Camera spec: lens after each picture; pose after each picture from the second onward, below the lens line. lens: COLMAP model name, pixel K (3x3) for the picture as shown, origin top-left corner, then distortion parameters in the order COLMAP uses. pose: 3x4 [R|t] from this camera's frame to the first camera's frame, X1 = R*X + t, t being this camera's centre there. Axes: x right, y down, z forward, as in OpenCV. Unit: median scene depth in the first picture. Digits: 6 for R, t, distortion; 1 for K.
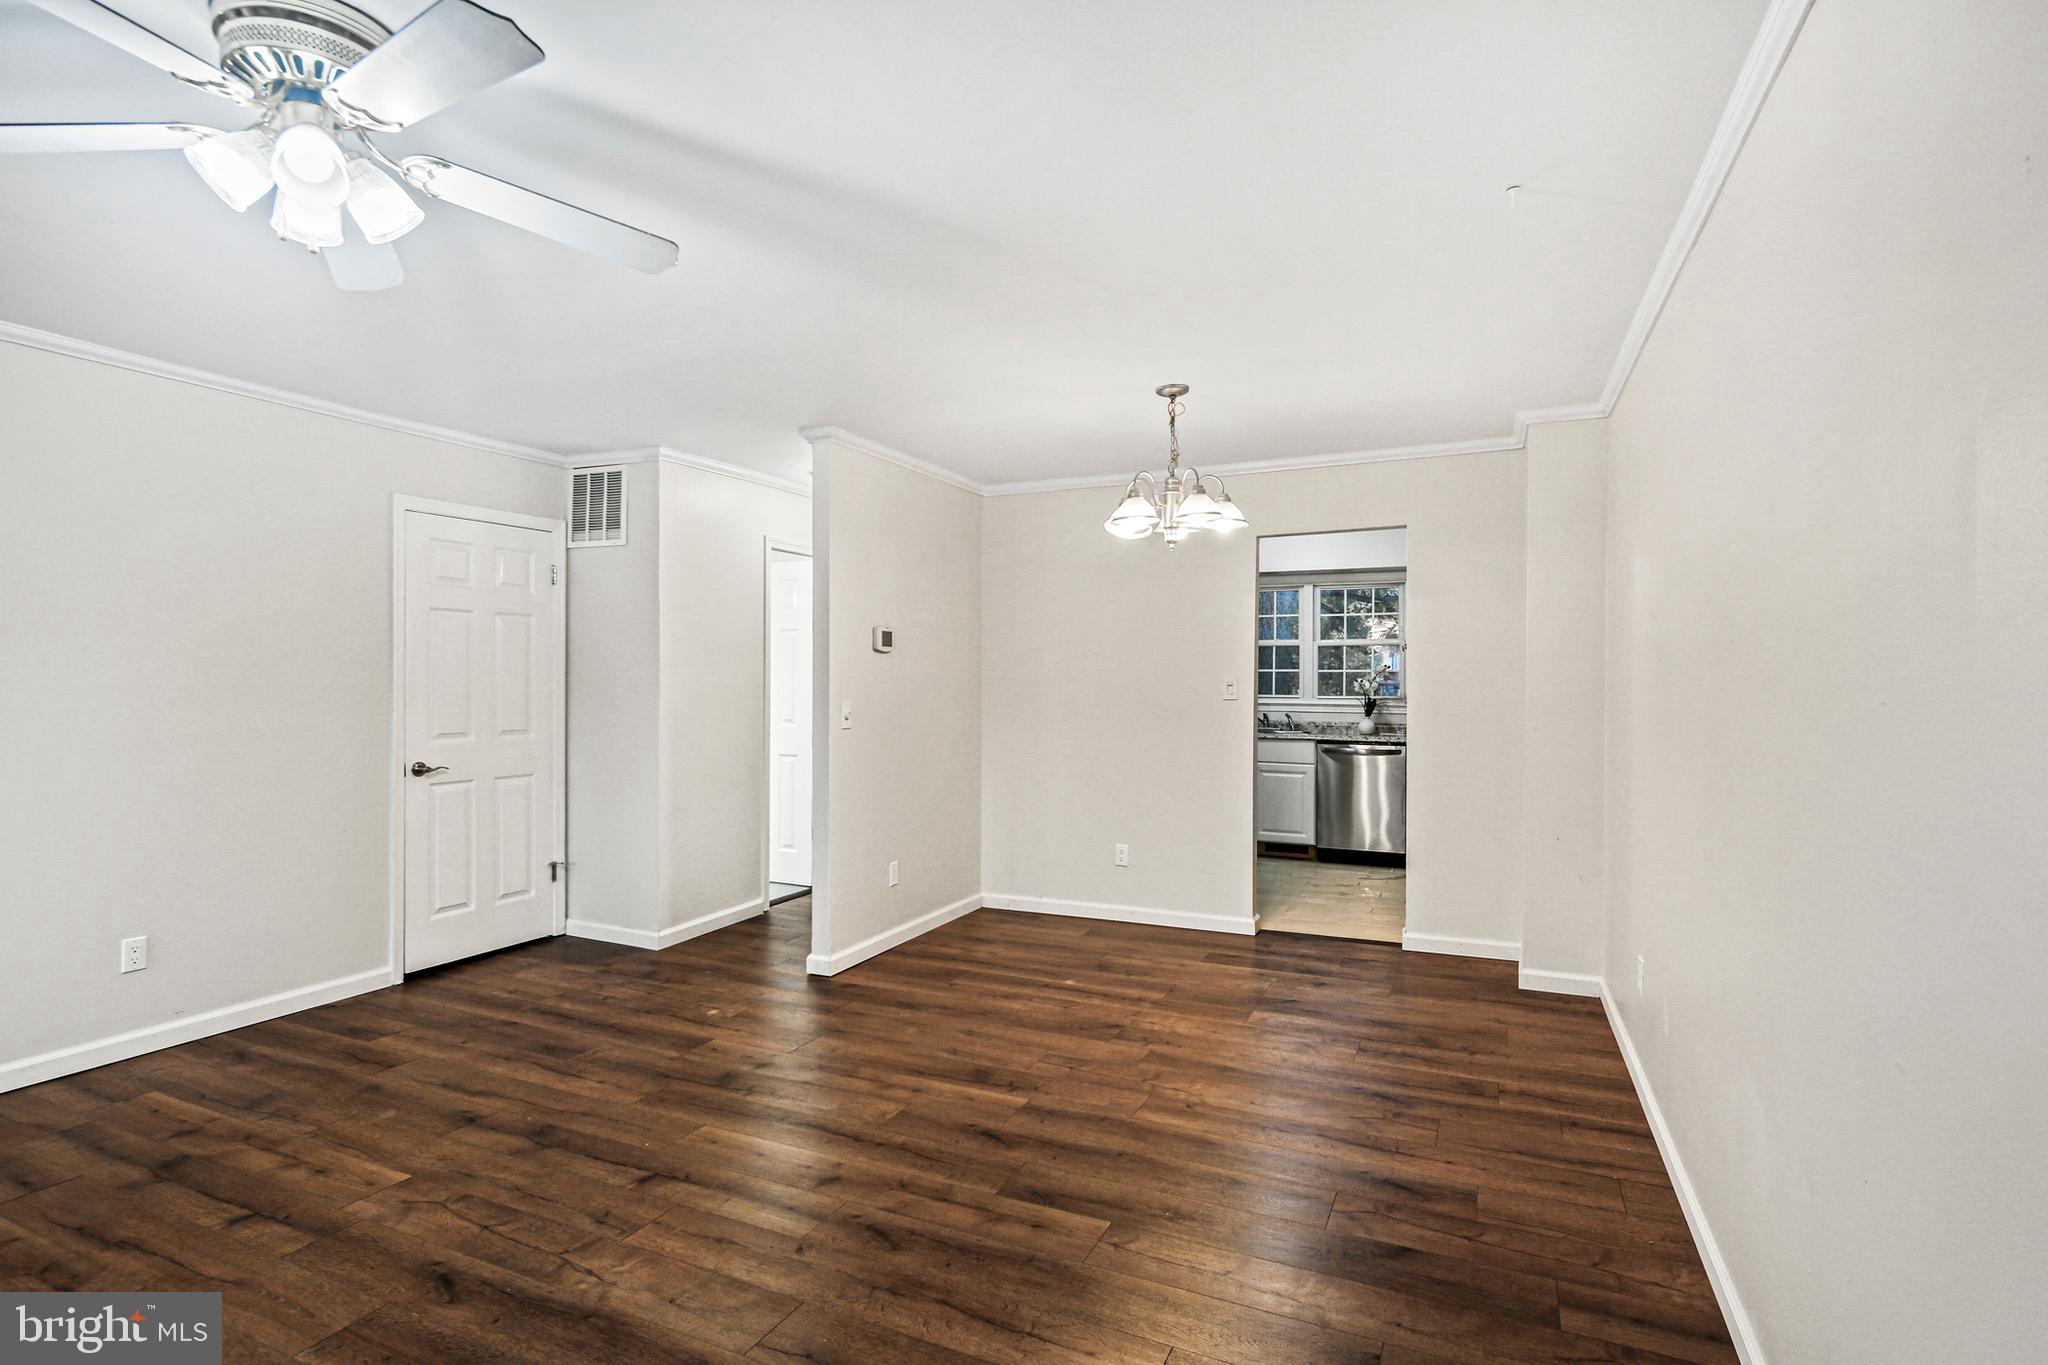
lens RADIAL K [[1005.5, 0, 1024.0], [0, 1005.5, 682.5], [0, 0, 1]] dist [0.002950, -0.000399]
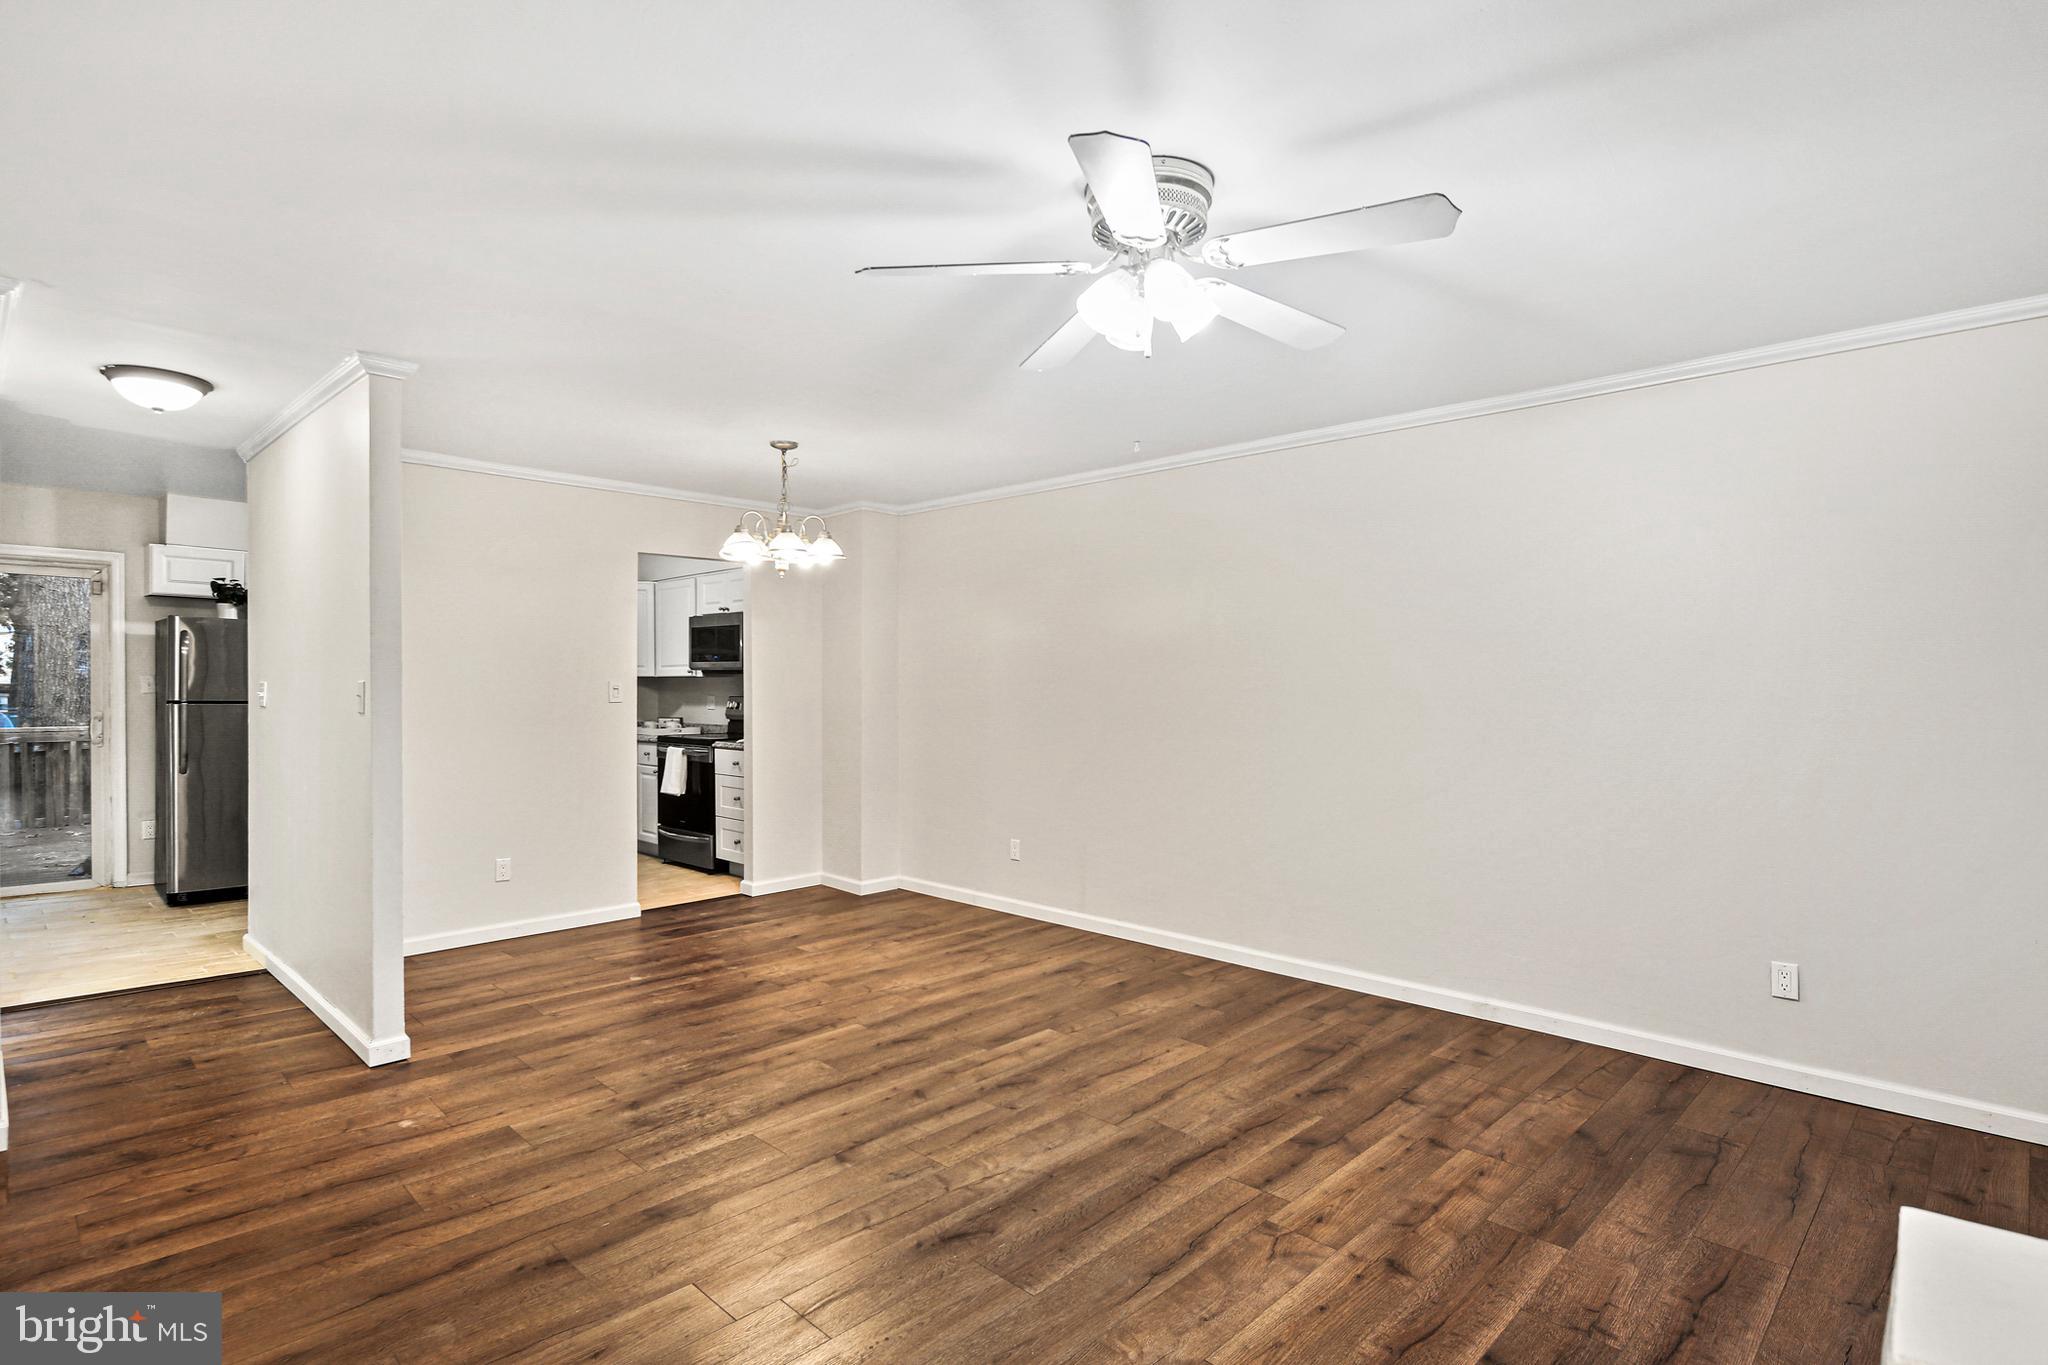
lens RADIAL K [[1005.5, 0, 1024.0], [0, 1005.5, 682.5], [0, 0, 1]] dist [0.002950, -0.000399]
pose [[0.334727, 0.003746, 0.942308, -1.006349], [0.000172, 0.999992, -0.004037, 0.000960], [-0.942315, 0.001513, 0.334723, 0.362959]]
